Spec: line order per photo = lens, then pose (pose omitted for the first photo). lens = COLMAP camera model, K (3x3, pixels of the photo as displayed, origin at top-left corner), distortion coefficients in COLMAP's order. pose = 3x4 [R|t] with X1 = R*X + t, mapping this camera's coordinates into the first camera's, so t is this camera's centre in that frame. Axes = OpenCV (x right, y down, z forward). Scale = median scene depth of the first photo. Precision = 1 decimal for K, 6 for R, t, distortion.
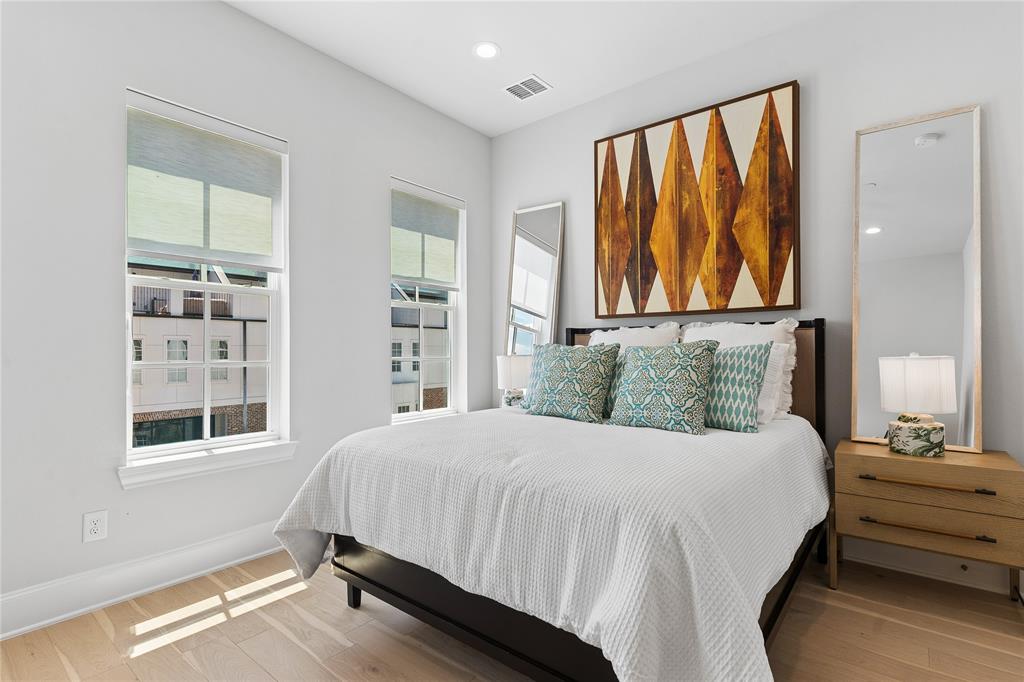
lens RADIAL K [[496.3, 0, 503.9], [0, 496.3, 325.4], [0, 0, 1]] dist [-0.001036, 0.000230]
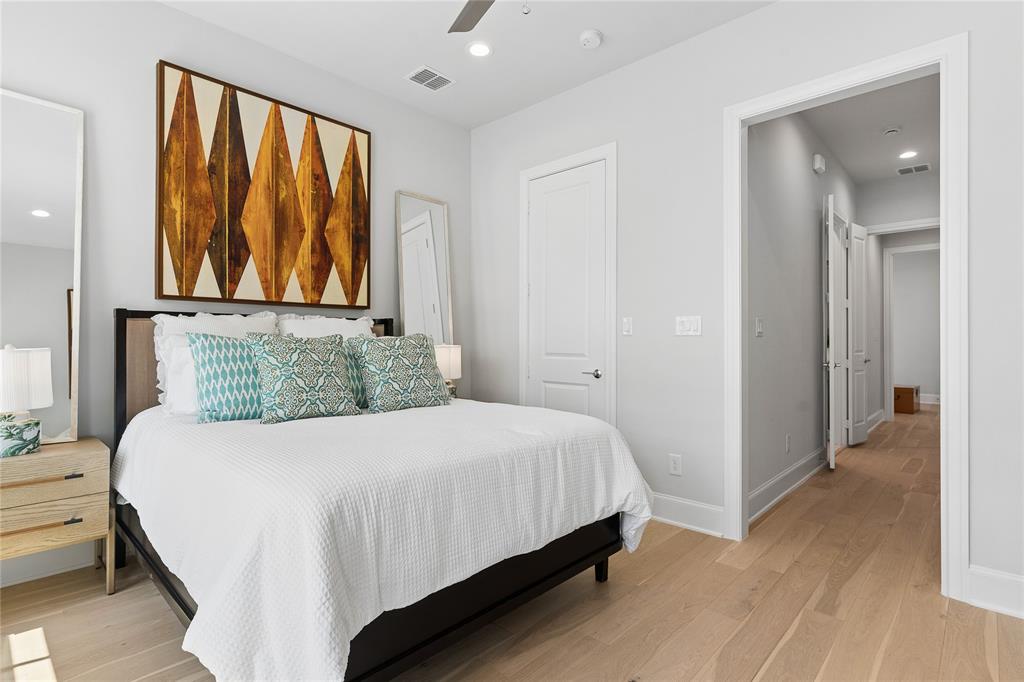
lens RADIAL K [[496.3, 0, 503.9], [0, 496.3, 325.4], [0, 0, 1]] dist [-0.001036, 0.000230]
pose [[0.076319, 0.036299, 0.996423, -0.576963], [-0.050712, 0.998185, -0.032479, 0.027624], [-0.995793, -0.048052, 0.078021, 0.471523]]
